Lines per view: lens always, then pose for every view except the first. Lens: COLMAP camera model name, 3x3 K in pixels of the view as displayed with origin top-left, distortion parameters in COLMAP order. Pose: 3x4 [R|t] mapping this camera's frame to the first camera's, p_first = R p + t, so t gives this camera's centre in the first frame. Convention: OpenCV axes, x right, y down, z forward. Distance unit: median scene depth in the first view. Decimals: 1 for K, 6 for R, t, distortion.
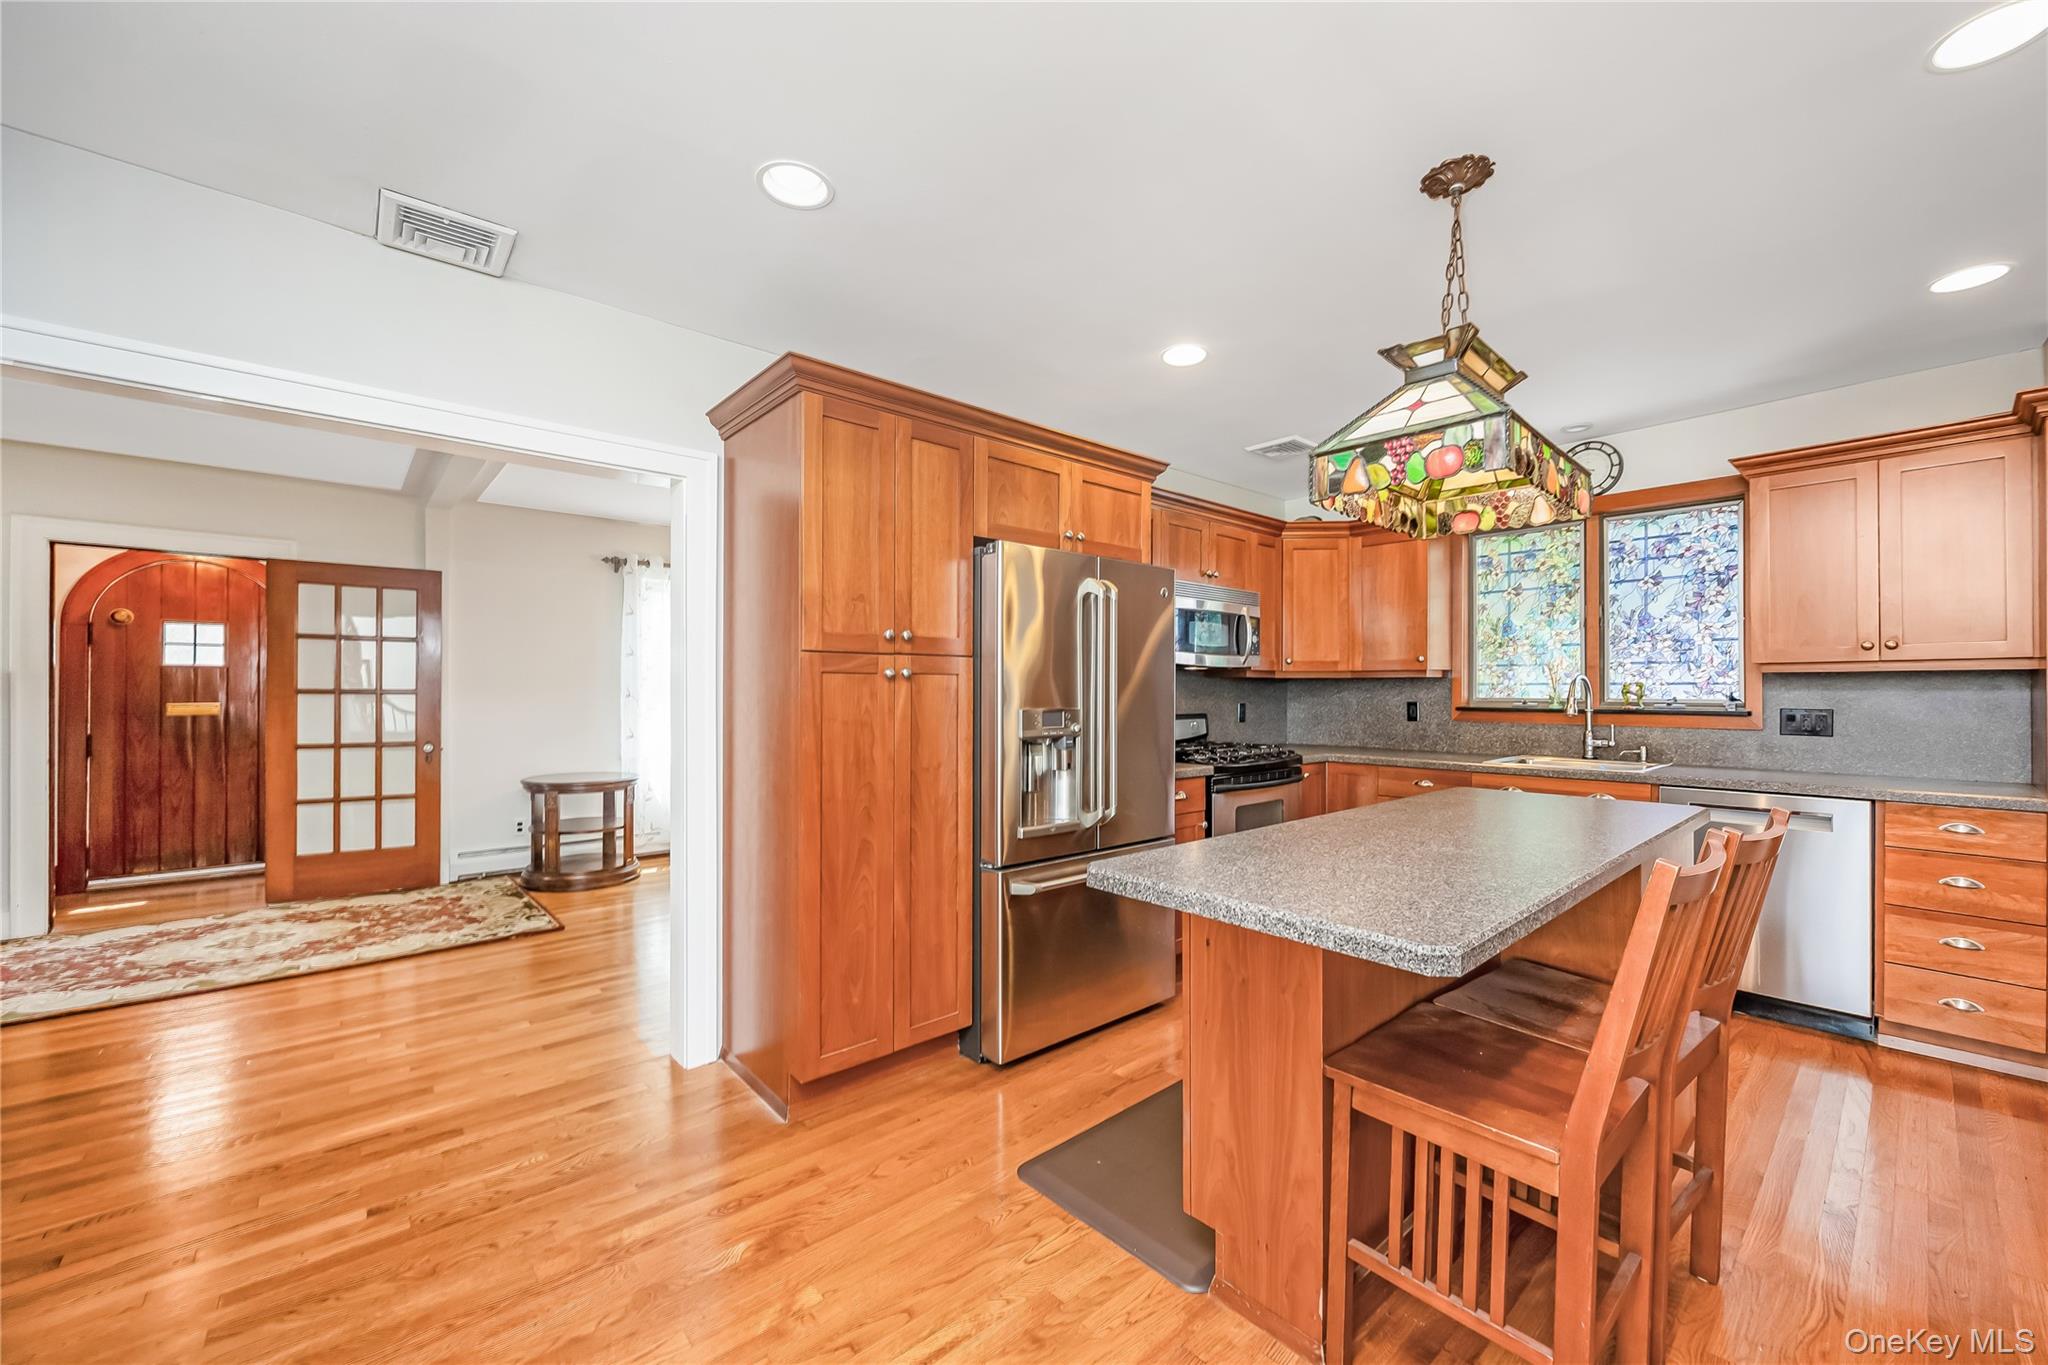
lens RADIAL K [[791.5, 0, 1036.7], [0, 791.5, 694.2], [0, 0, 1]] dist [-0.000158, -0.000376]
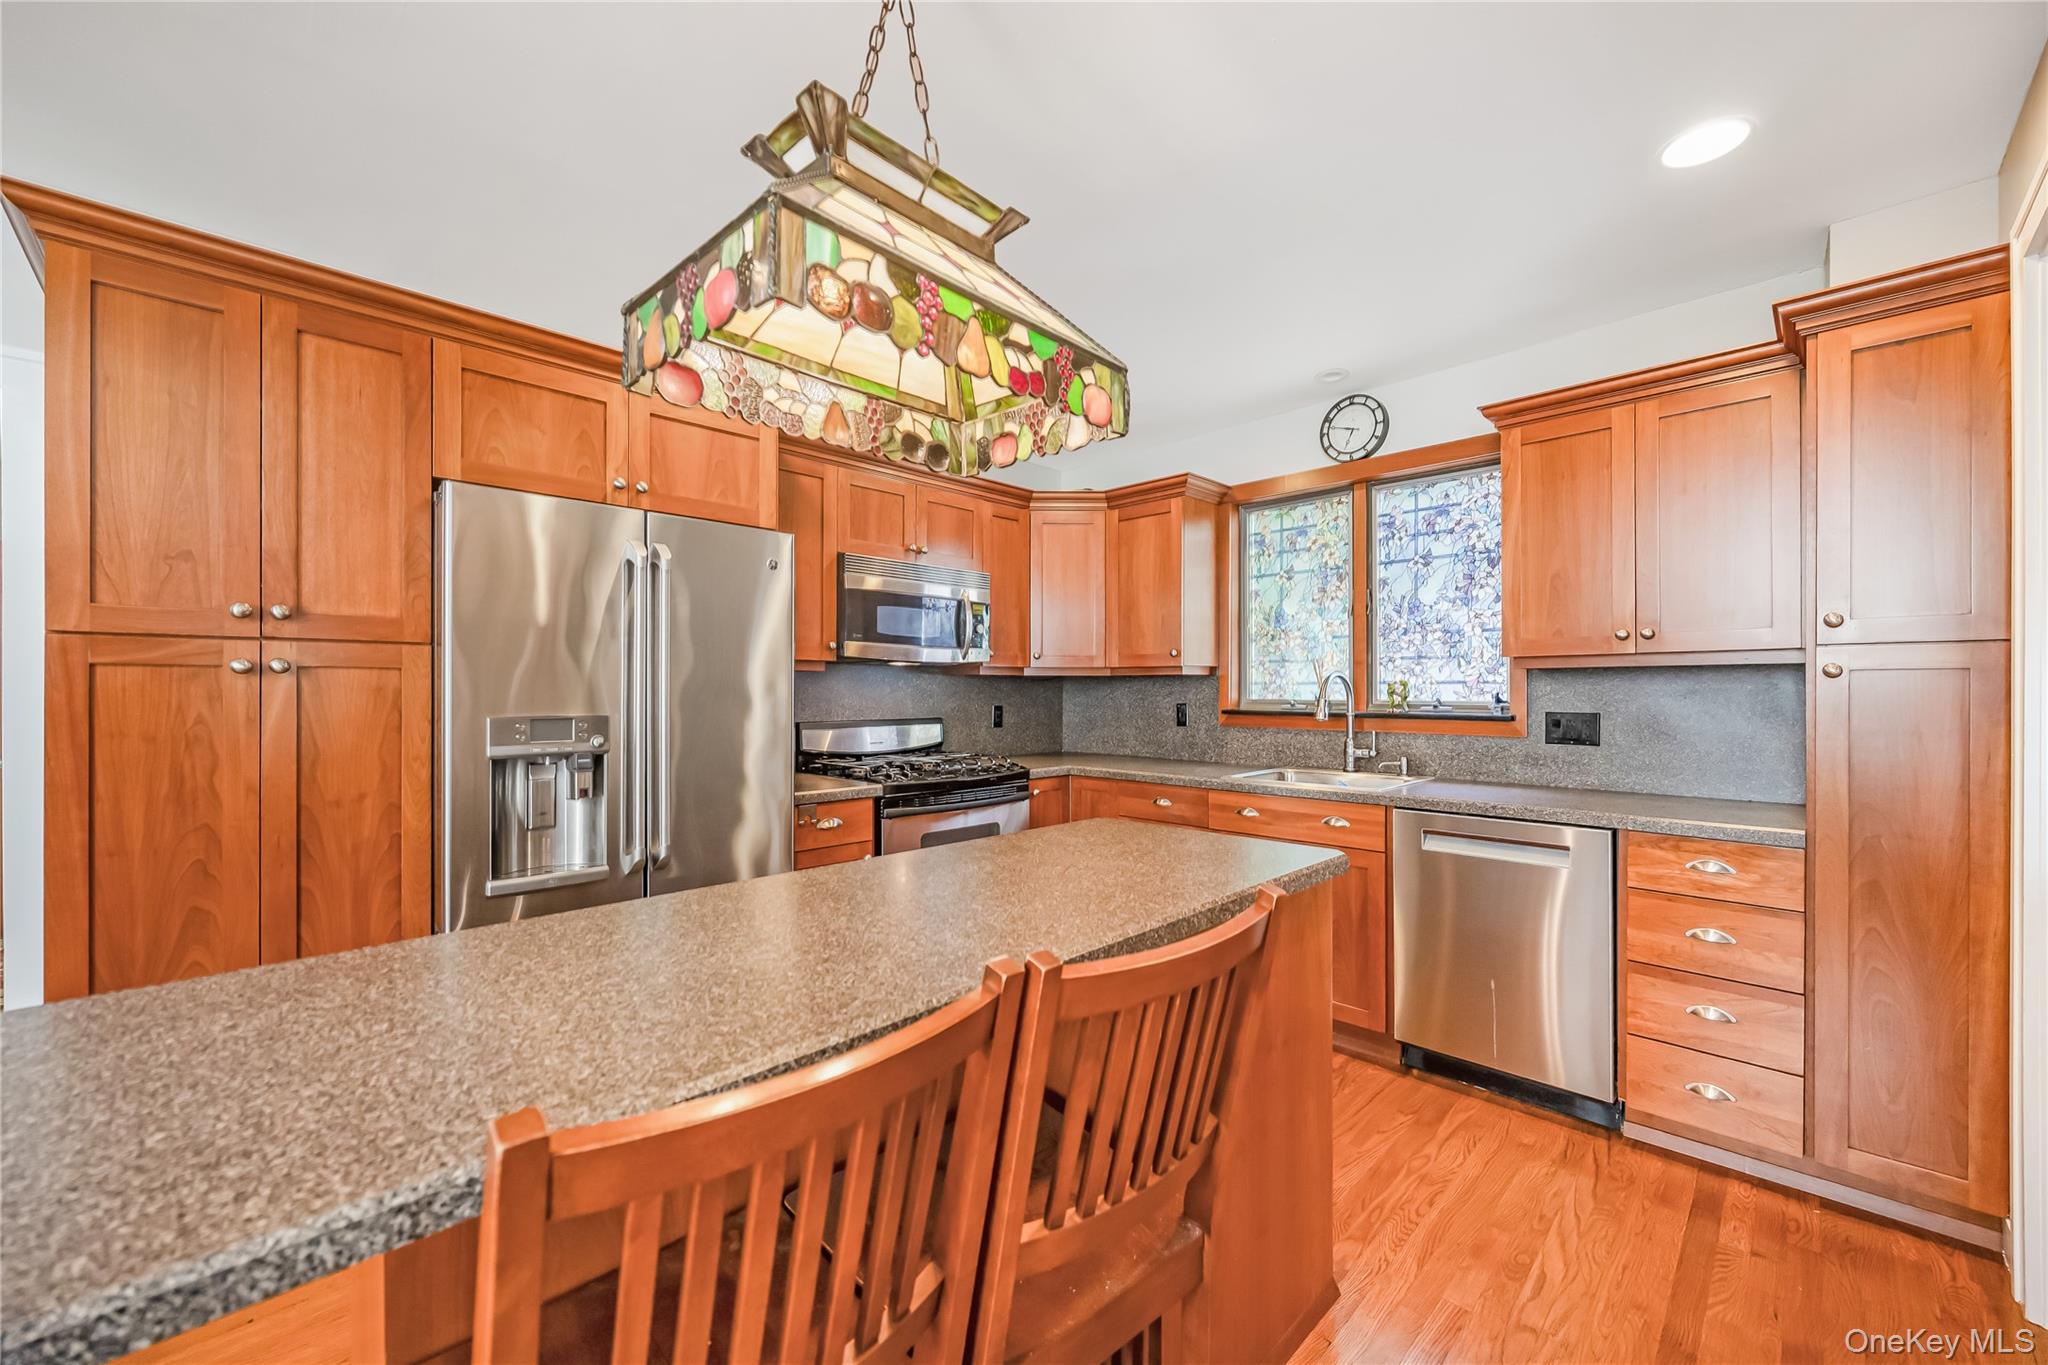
lens RADIAL K [[799.5, 0, 1031.3], [0, 799.5, 697.2], [0, 0, 1]] dist [-0.001245, -0.000122]
pose [[0.997972, -0.000997, 0.063644, 0.285823], [0.000763, 0.999993, 0.003710, -0.001069], [-0.063647, -0.003654, 0.997966, 0.161915]]
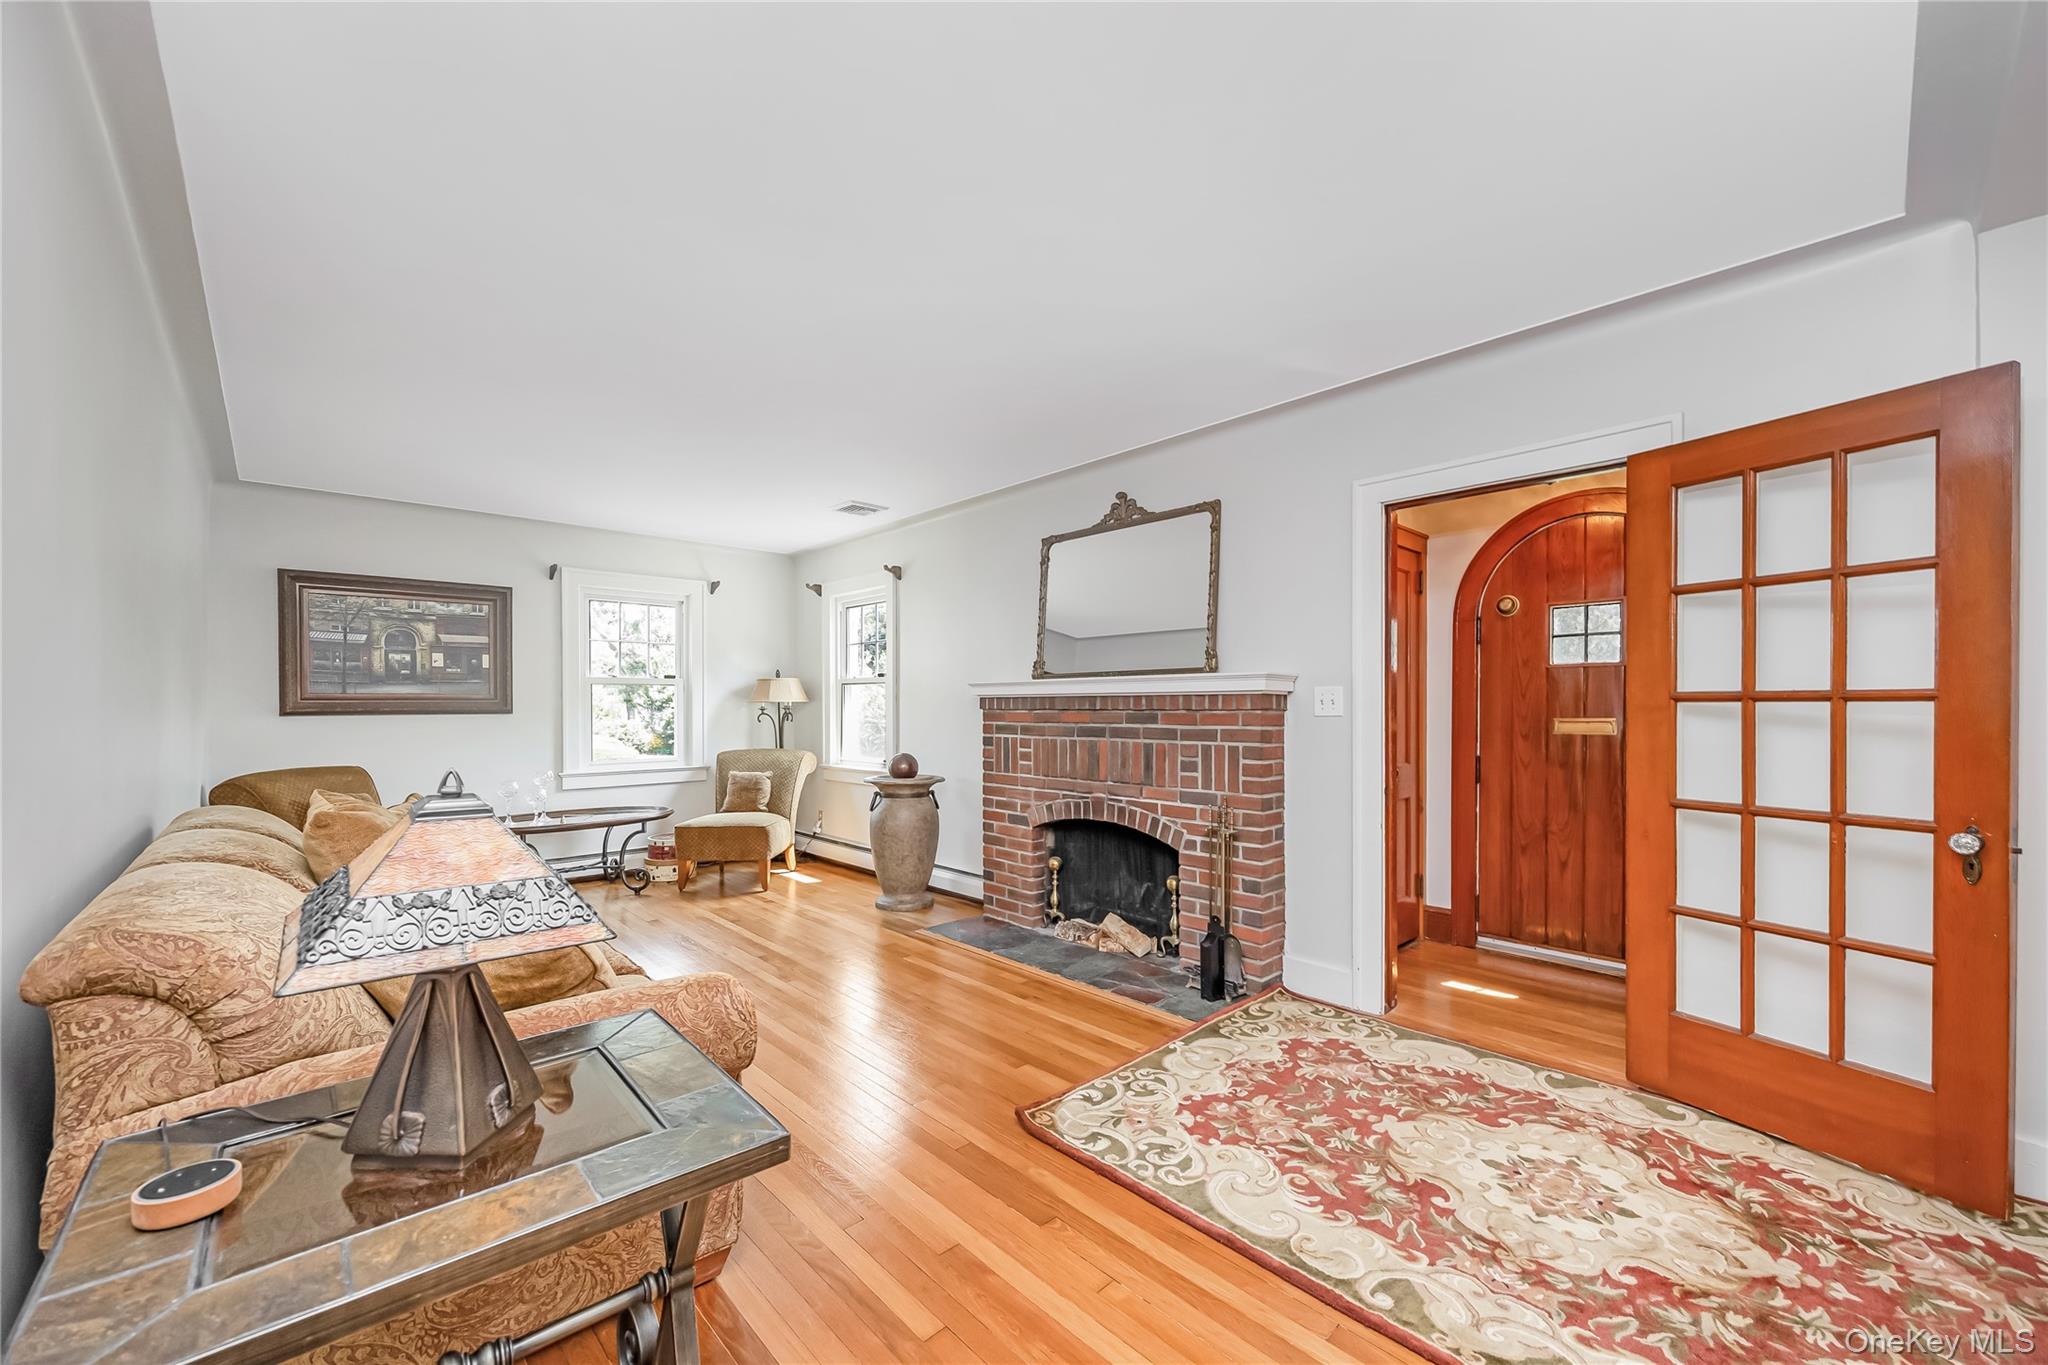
lens RADIAL K [[790.3, 0, 1038.8], [0, 790.3, 716.6], [0, 0, 1]] dist [-0.003063, -0.000346]
pose [[0.028102, 0.007555, -0.999577, -0.493822], [0.001649, 0.999970, 0.007604, 0.004801], [0.999604, -0.001862, 0.028088, 0.648058]]
